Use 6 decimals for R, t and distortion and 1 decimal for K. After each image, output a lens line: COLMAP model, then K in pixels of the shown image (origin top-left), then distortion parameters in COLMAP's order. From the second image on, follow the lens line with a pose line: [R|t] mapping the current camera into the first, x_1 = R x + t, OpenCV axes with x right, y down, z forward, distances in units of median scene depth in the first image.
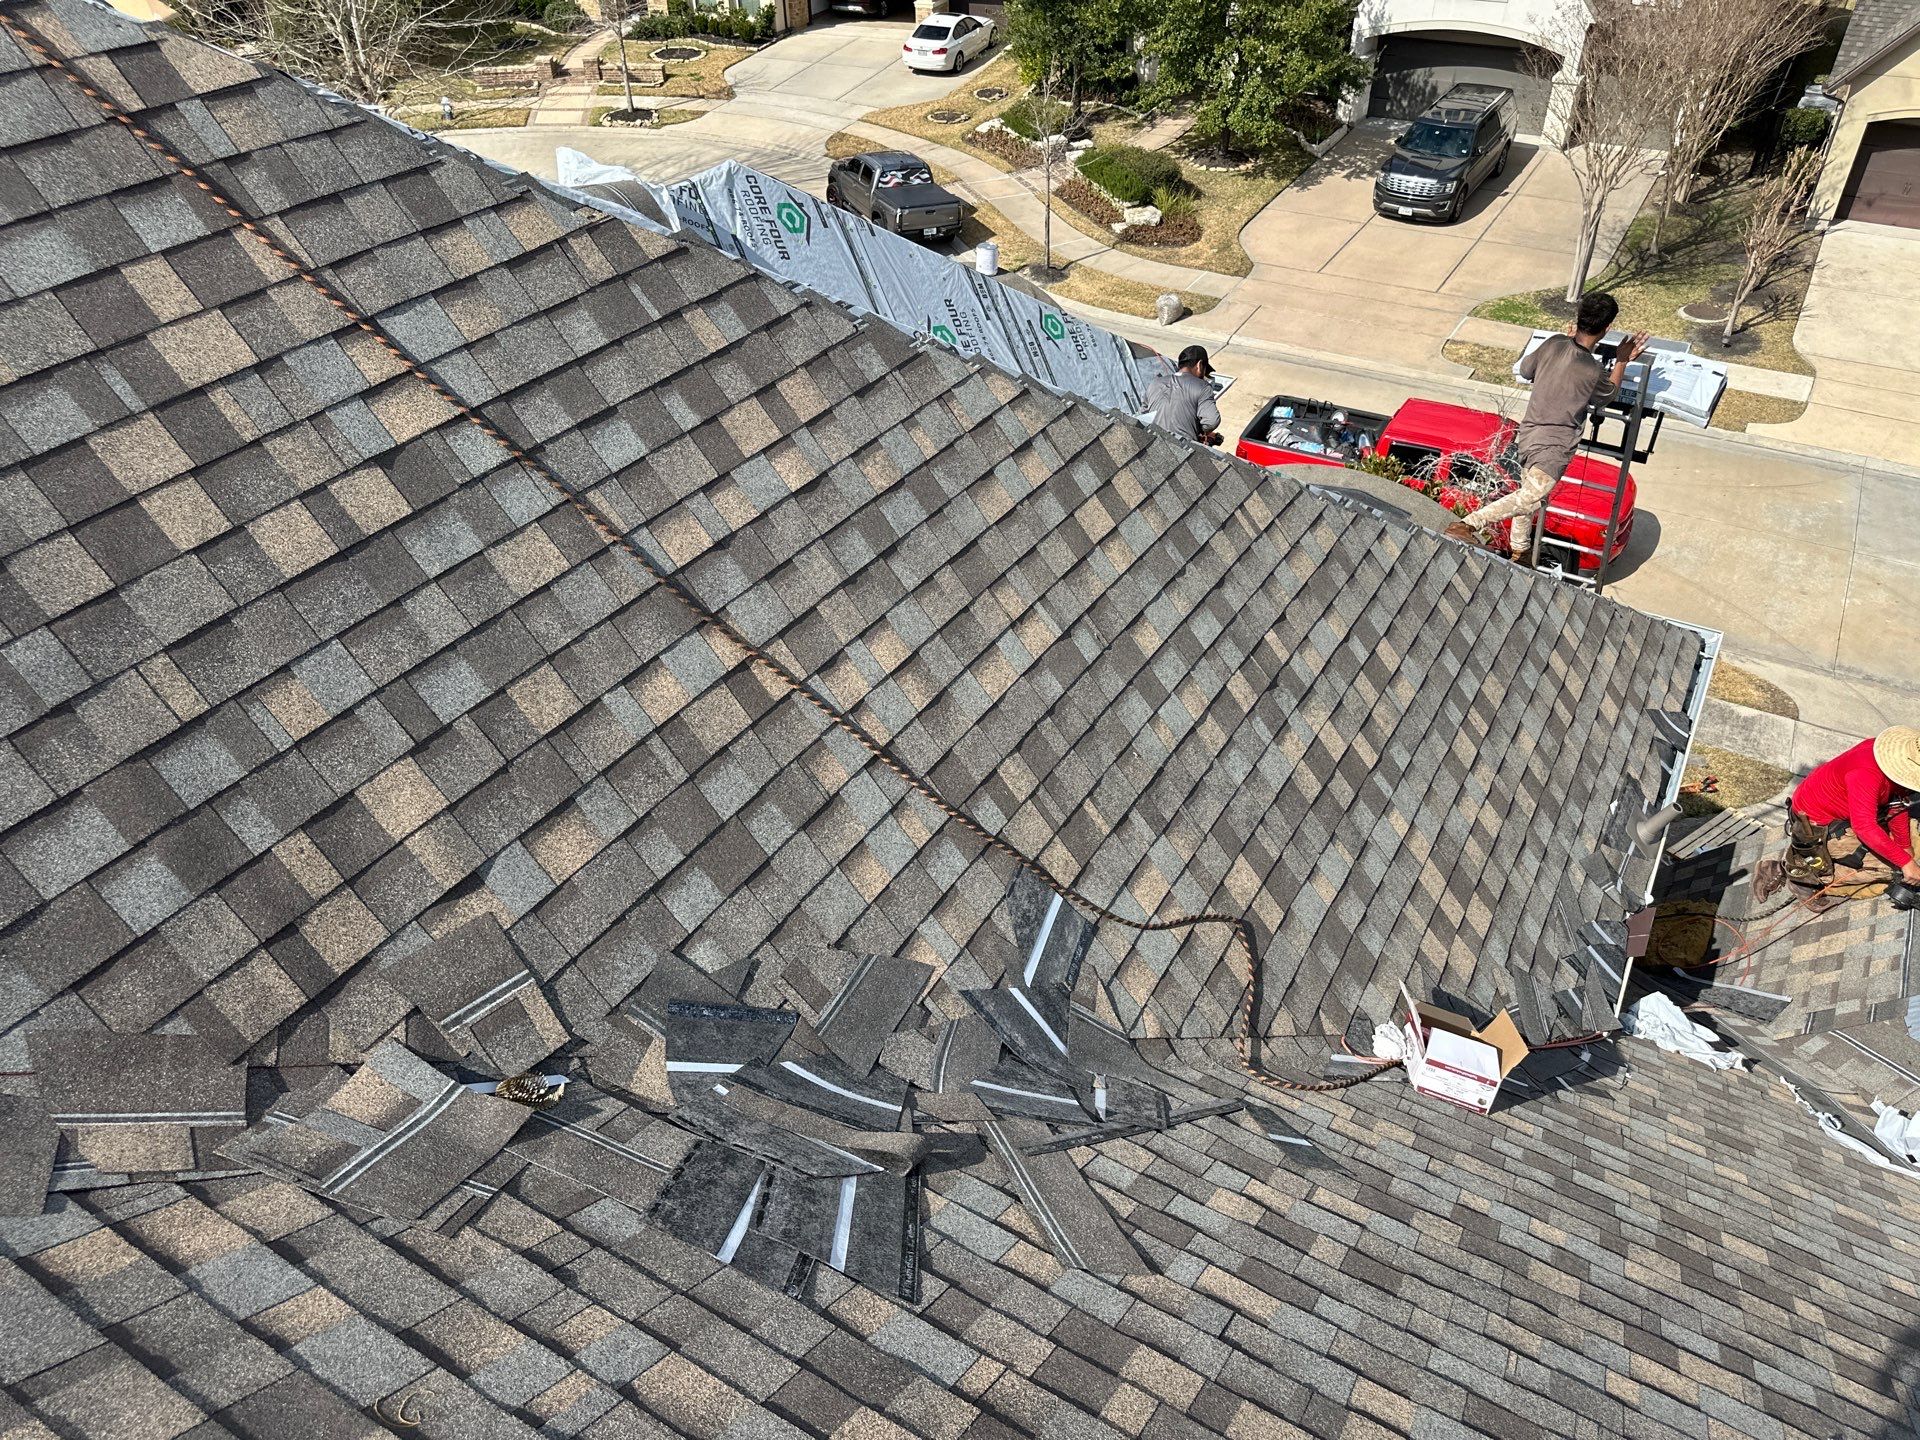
lens RADIAL K [[1305.7, 0, 960.0], [0, 1305.7, 720.0], [0, 0, 1]] dist [0.166744, -0.319619]
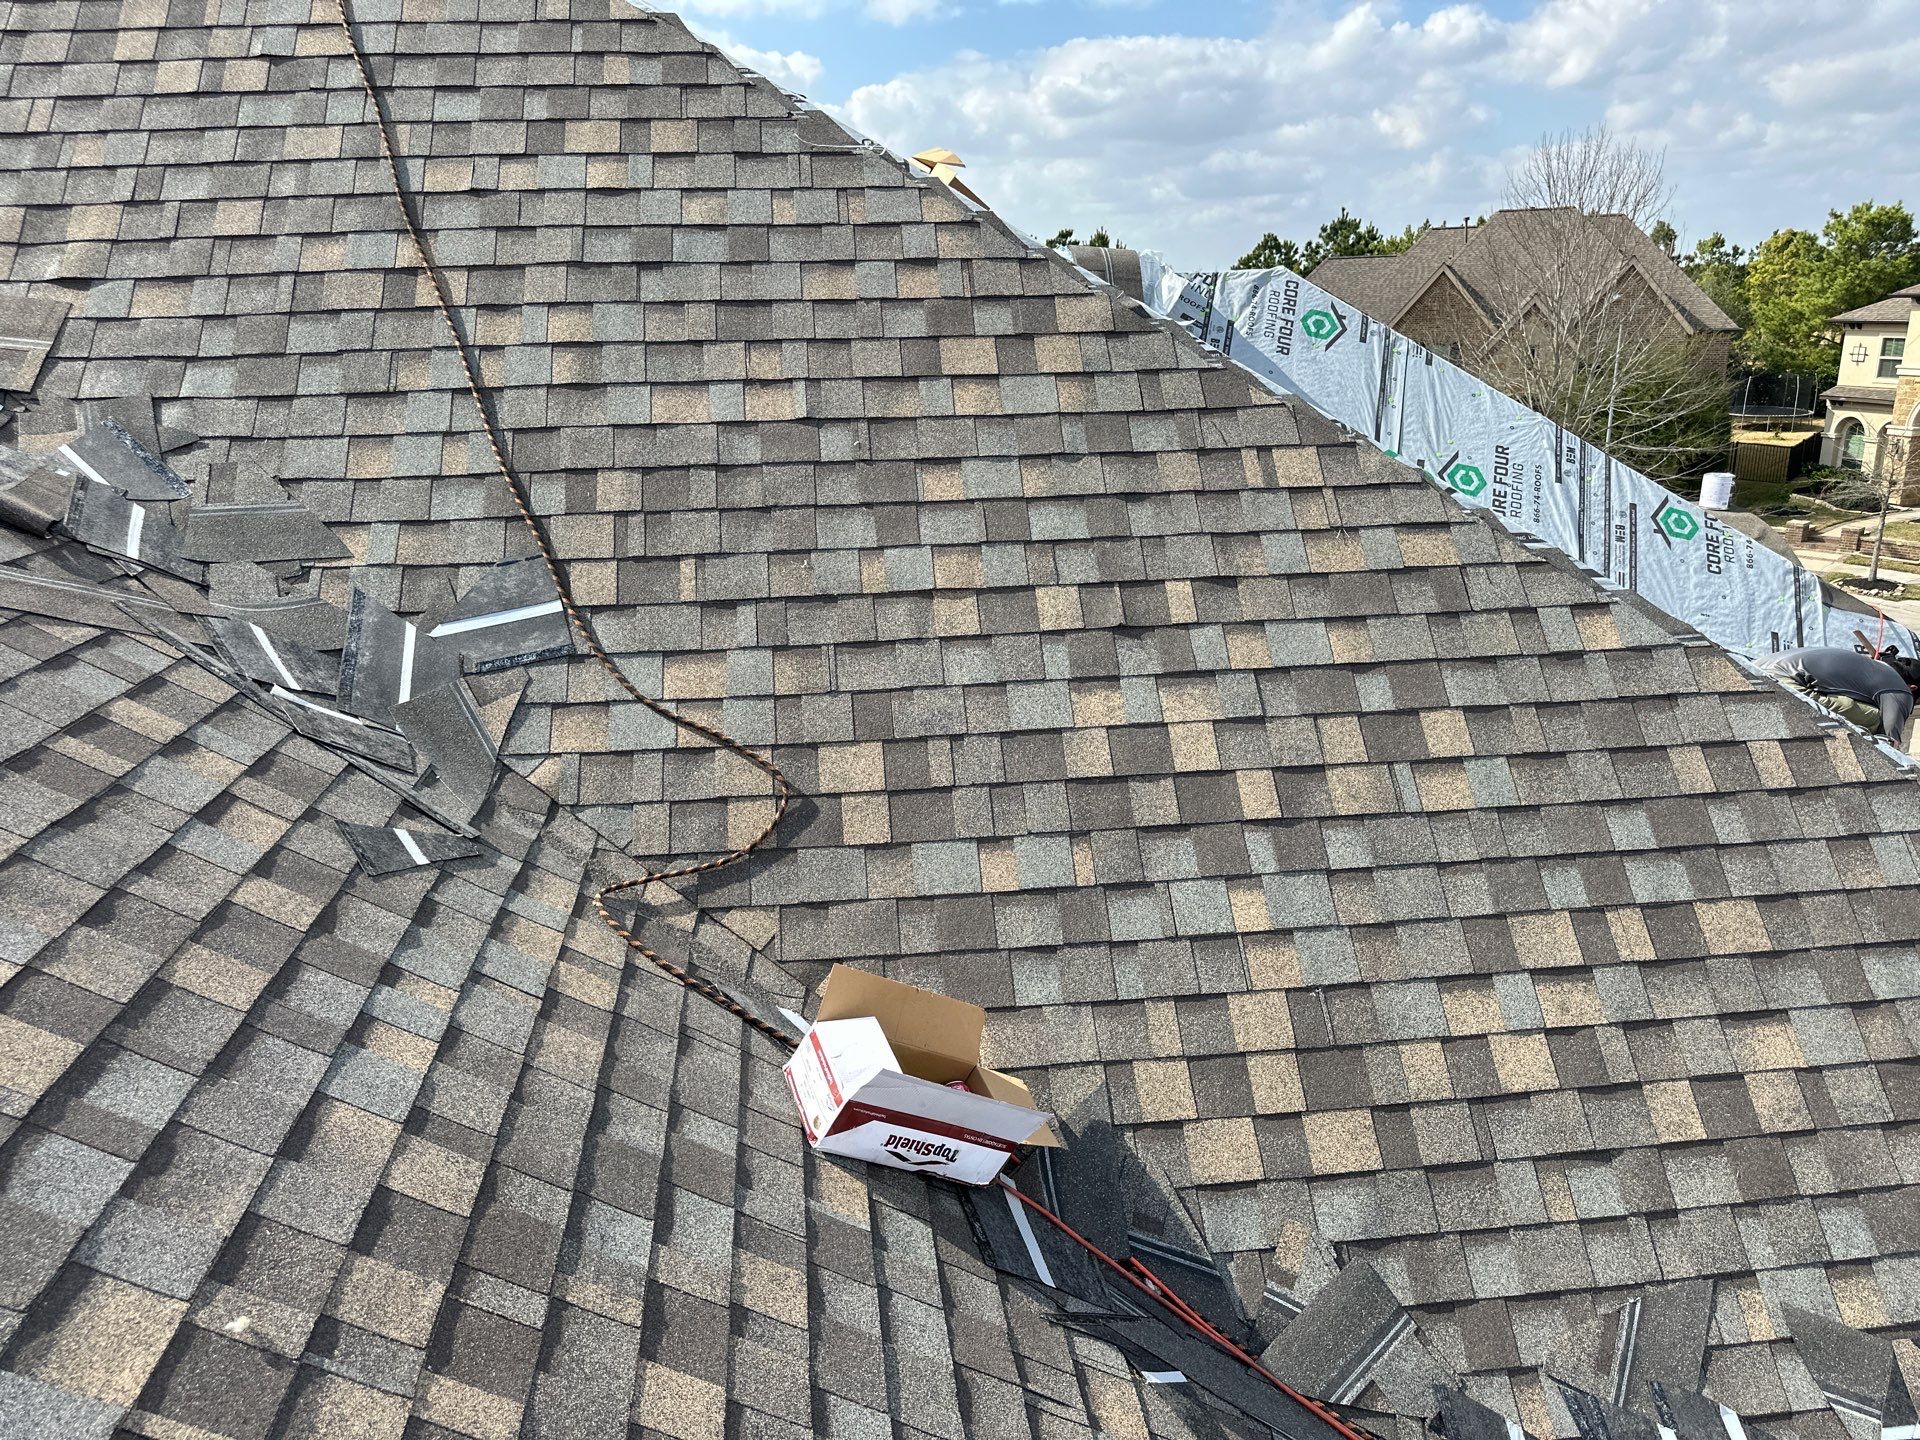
lens RADIAL K [[1323.5, 0, 960.0], [0, 1323.5, 720.0], [0, 0, 1]] dist [0.125587, -0.159988]
pose [[0.620296, 0.234485, -0.748498, 0.490699], [-0.466425, 0.877487, -0.111642, 0.093522], [0.630619, 0.418370, 0.653671, 0.324295]]
